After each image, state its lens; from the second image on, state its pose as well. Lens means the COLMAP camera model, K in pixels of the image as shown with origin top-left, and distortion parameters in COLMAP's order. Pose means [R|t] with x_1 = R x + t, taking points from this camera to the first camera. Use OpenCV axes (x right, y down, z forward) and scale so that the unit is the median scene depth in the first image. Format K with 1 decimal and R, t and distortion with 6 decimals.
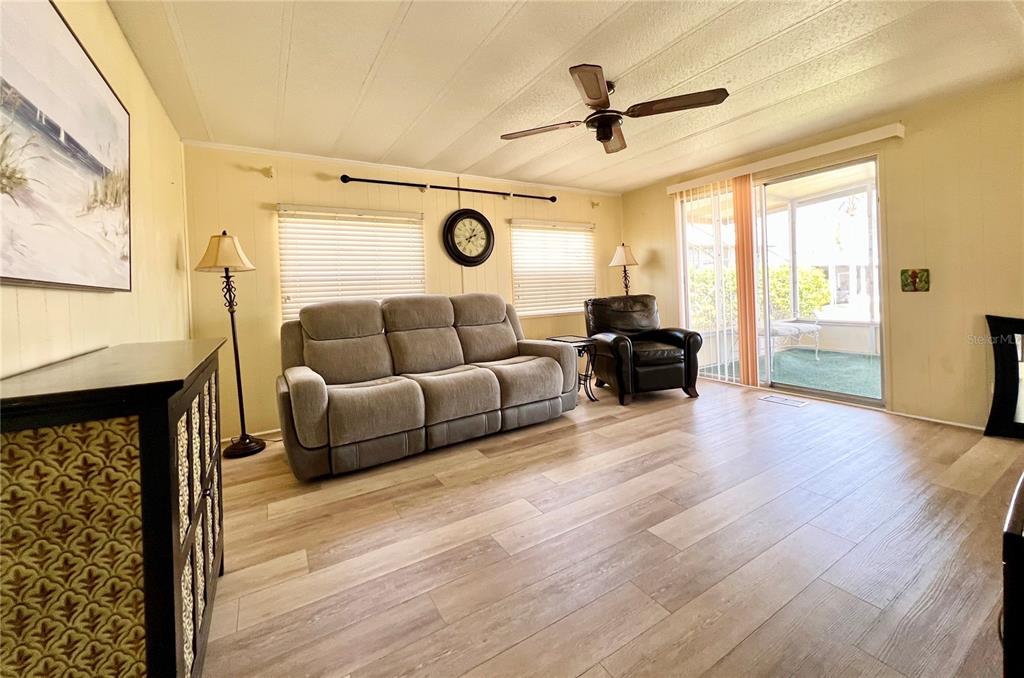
lens RADIAL K [[410.1, 0, 519.1], [0, 410.1, 294.5], [0, 0, 1]] dist [-0.002928, 0.000084]
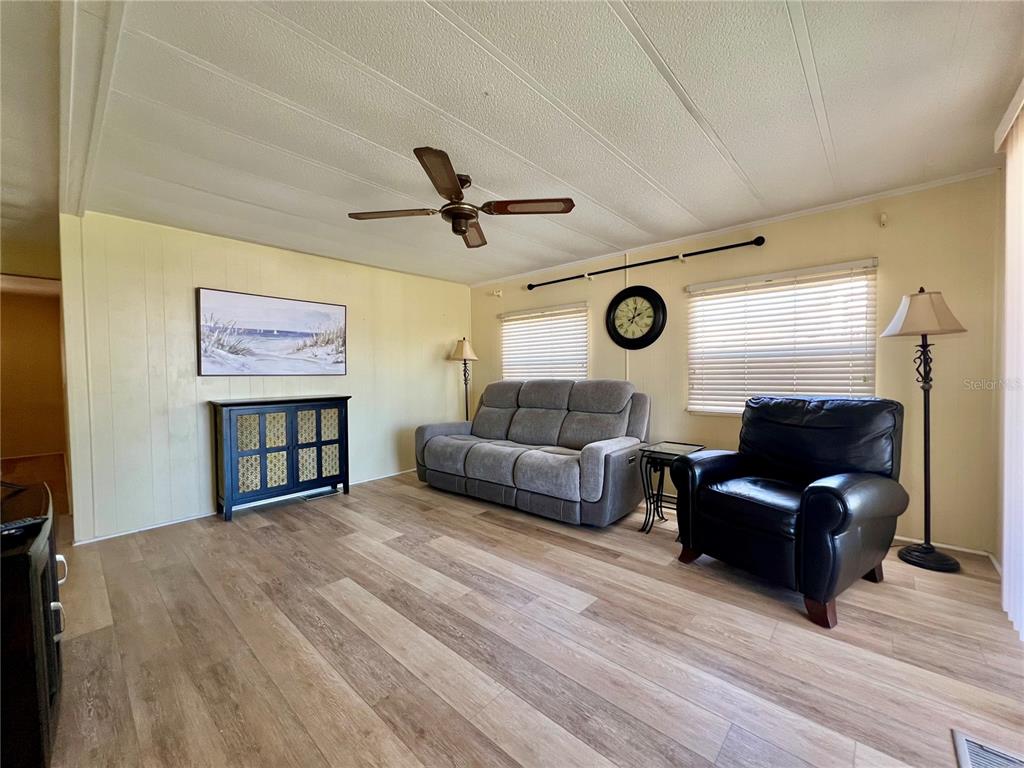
lens RADIAL K [[411.5, 0, 510.6], [0, 411.5, 383.2], [0, 0, 1]] dist [0.003559, -0.000239]
pose [[0.273231, 0.060047, -0.960072, 0.964732], [-0.010085, 0.998174, 0.059560, -0.062655], [0.961896, -0.006592, 0.273338, 0.672385]]
